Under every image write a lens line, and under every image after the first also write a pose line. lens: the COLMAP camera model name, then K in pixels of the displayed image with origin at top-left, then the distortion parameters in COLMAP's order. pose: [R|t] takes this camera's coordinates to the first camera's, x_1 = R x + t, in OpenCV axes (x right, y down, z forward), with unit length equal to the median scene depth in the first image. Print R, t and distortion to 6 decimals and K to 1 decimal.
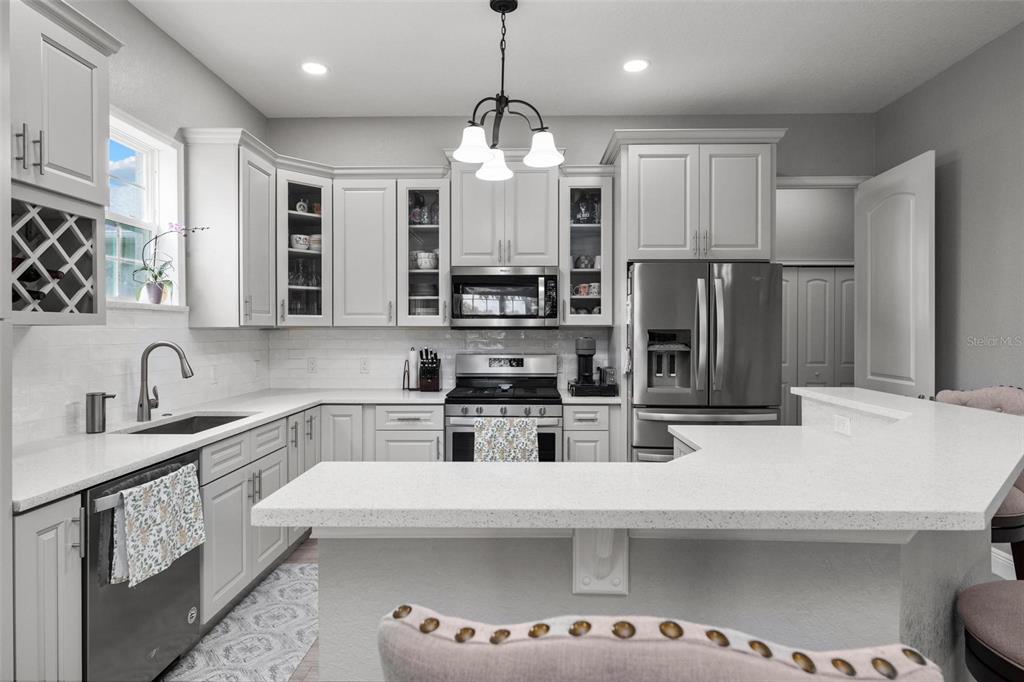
lens RADIAL K [[578.6, 0, 515.2], [0, 578.6, 336.2], [0, 0, 1]] dist [0.008181, -0.001583]
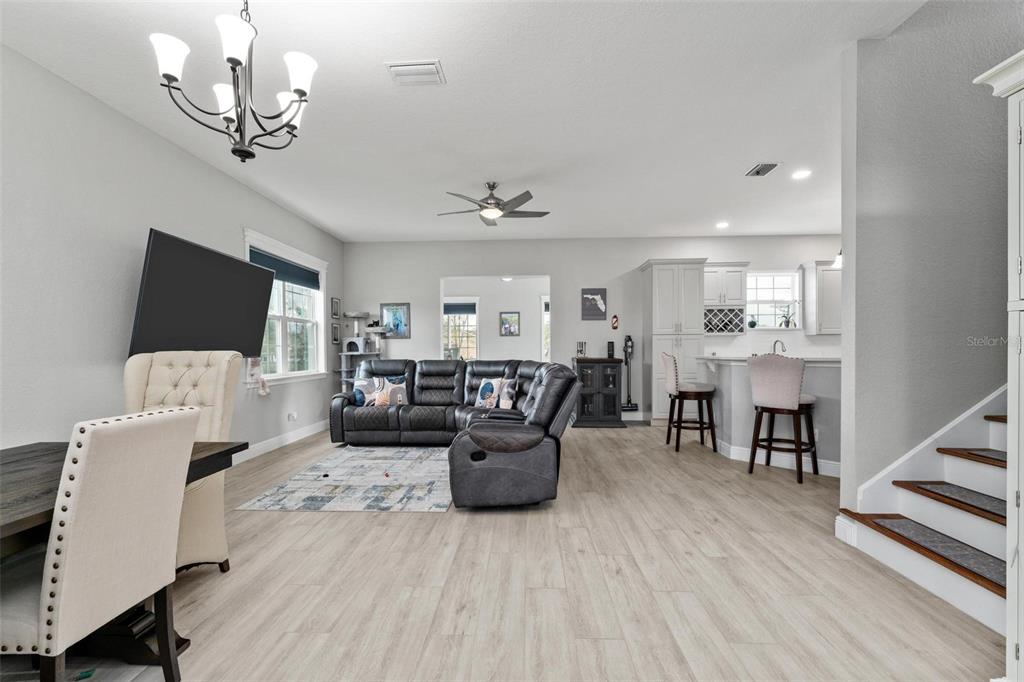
lens RADIAL K [[450.2, 0, 505.6], [0, 450.2, 354.0], [0, 0, 1]] dist [-0.002980, 0.001224]
pose [[-0.025973, 0.010570, -0.999607, 1.558389], [-0.003103, 0.999938, 0.010654, 0.052712], [0.999658, 0.003378, -0.025939, -0.355571]]
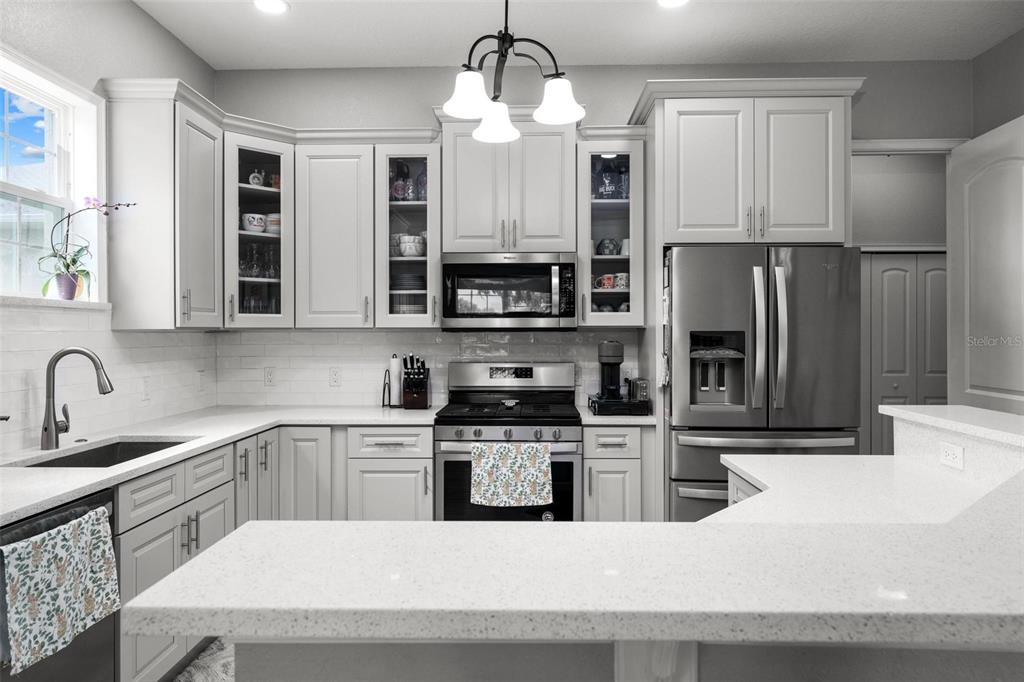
lens RADIAL K [[687.0, 0, 515.4], [0, 687.0, 335.5], [0, 0, 1]] dist [0.005972, 0.000435]
pose [[0.999964, -0.001800, -0.008269, -0.002133], [0.001750, 0.999981, -0.005939, -0.000602], [0.008279, 0.005924, 0.999948, 0.060027]]
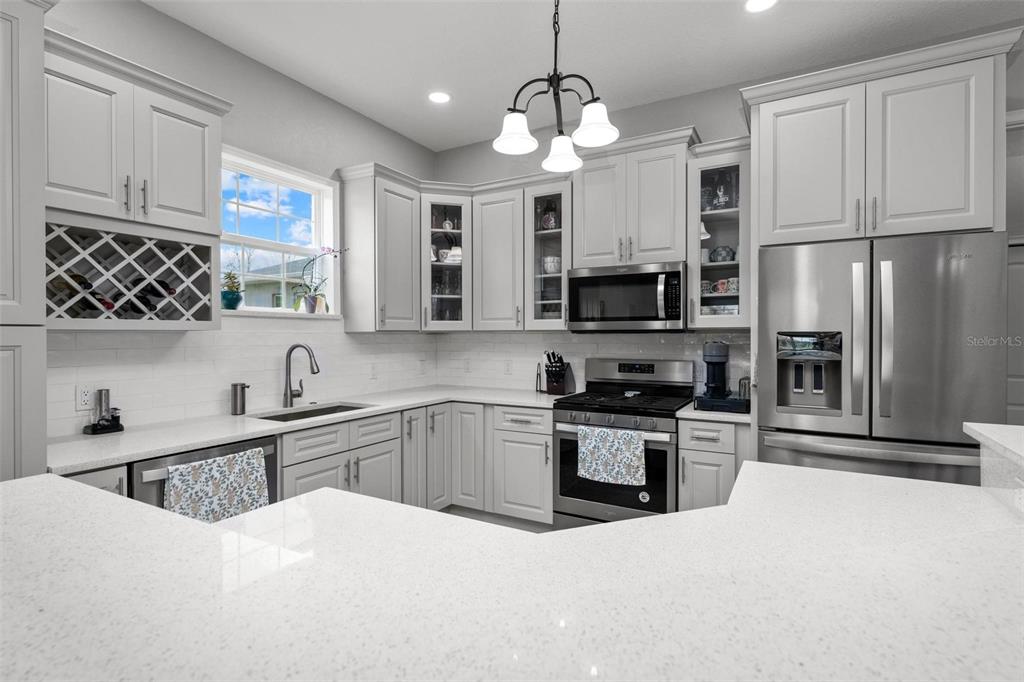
lens RADIAL K [[507.5, 0, 512.6], [0, 507.5, 340.7], [0, 0, 1]] dist [-0.002316, 0.002567]
pose [[0.876756, 0.003526, -0.480922, 0.249736], [-0.003002, 0.999994, 0.001859, -0.000311], [0.480925, -0.000186, 0.876762, 0.226146]]
